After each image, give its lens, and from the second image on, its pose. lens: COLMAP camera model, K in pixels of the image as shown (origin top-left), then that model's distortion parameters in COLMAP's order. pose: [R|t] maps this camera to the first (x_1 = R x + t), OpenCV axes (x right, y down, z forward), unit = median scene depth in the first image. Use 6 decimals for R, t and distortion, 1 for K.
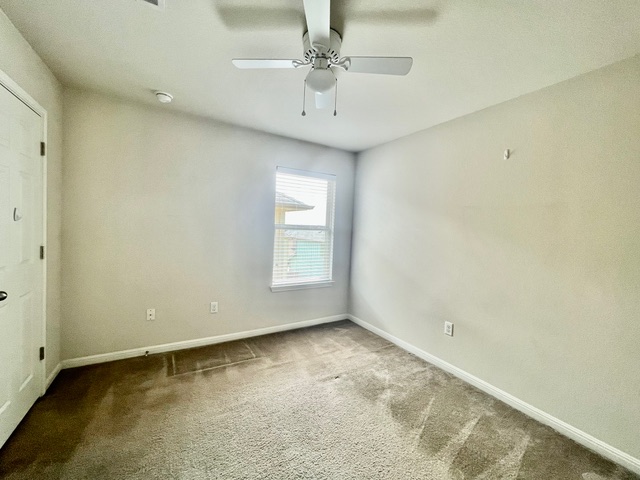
lens RADIAL K [[259.4, 0, 317.8], [0, 259.4, 235.1], [0, 0, 1]] dist [-0.001789, -0.000232]
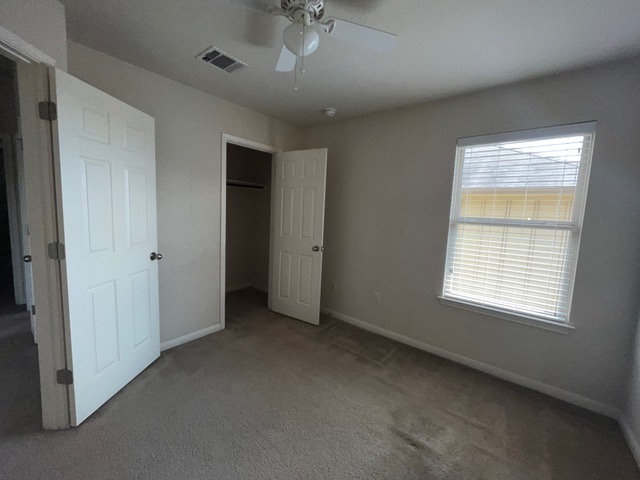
lens RADIAL K [[259.4, 0, 317.8], [0, 259.4, 235.1], [0, 0, 1]] dist [-0.001789, -0.000232]
pose [[0.349756, 0.060960, -0.934856, 0.470682], [-0.071406, 0.996713, 0.038278, 0.012292], [0.934116, 0.053367, 0.352959, 0.428159]]
